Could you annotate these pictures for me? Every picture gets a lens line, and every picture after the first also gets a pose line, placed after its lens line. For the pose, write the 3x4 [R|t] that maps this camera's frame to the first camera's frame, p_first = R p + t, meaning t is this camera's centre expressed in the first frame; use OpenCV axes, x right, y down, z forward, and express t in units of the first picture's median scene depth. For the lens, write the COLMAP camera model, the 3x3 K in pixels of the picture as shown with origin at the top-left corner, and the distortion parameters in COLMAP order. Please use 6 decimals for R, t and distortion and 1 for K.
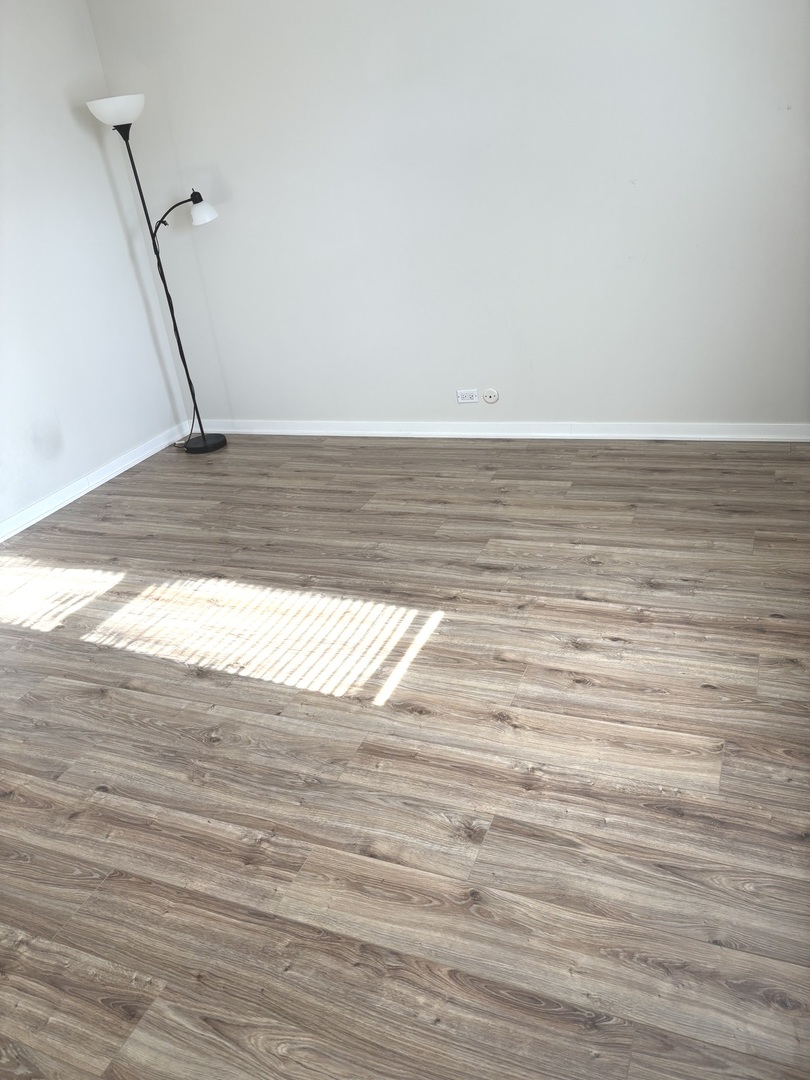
lens RADIAL K [[825.7, 0, 397.5], [0, 825.7, 538.8], [0, 0, 1]] dist [0.053200, -0.044682]
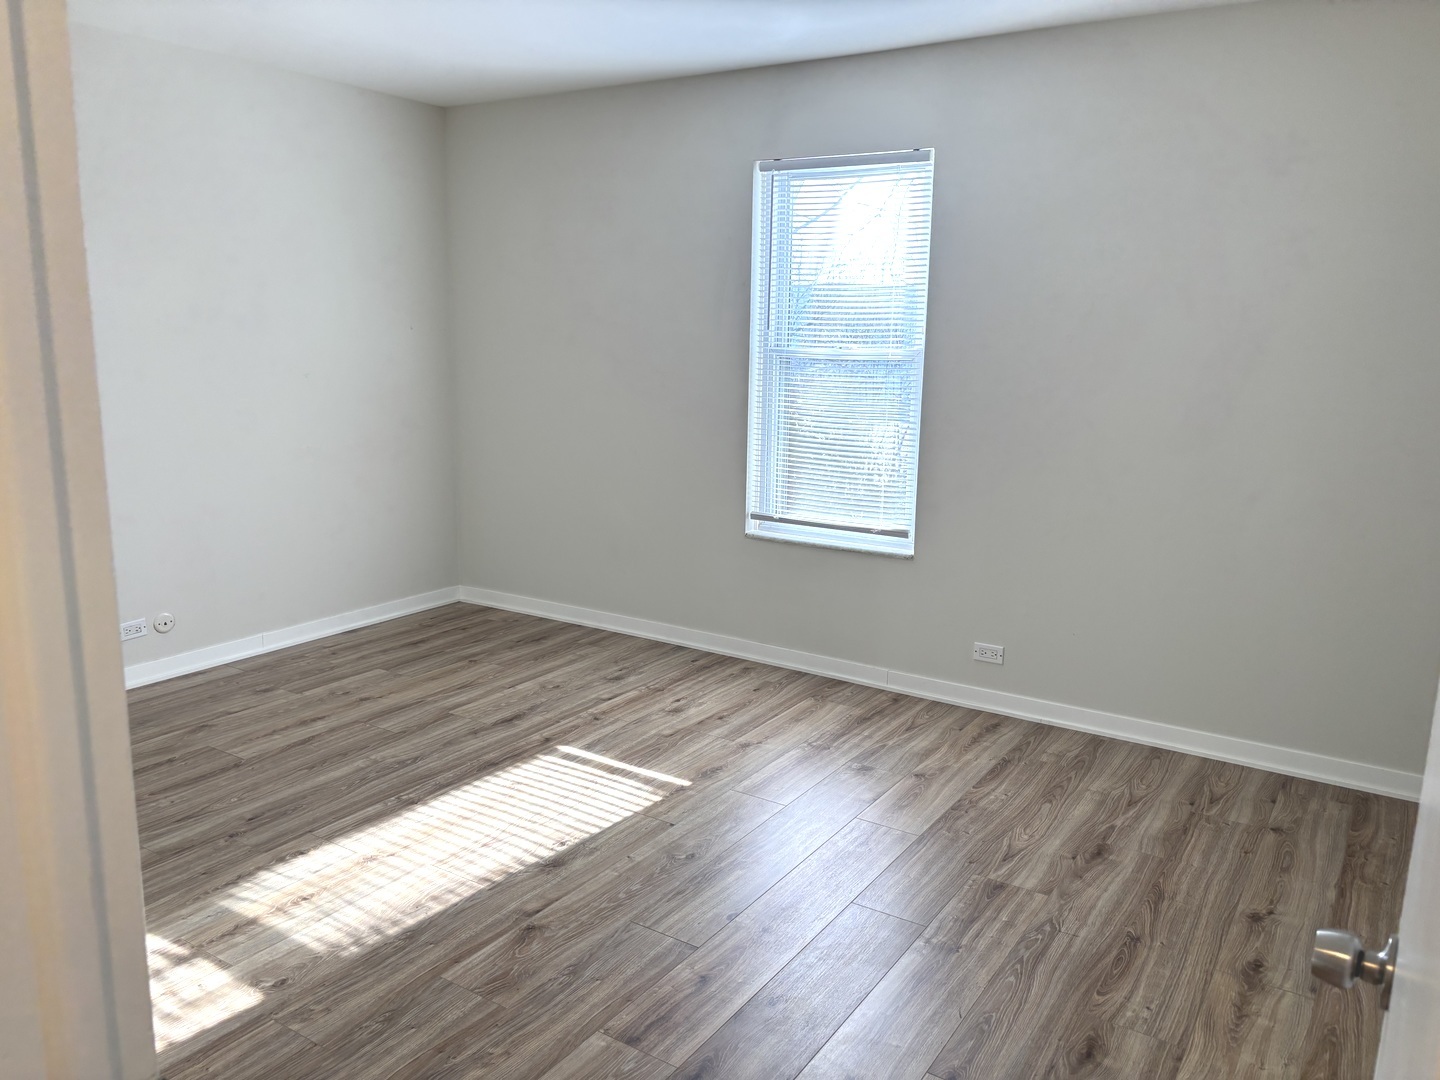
lens RADIAL K [[1101.0, 0, 726.6], [0, 1101.0, 539.3], [0, 0, 1]] dist [0.053200, -0.044682]
pose [[0.154768, -0.060037, 0.986125, -1.403353], [0.390163, 0.920731, -0.005178, -0.066907], [-0.907645, 0.385551, 0.165924, 0.598912]]
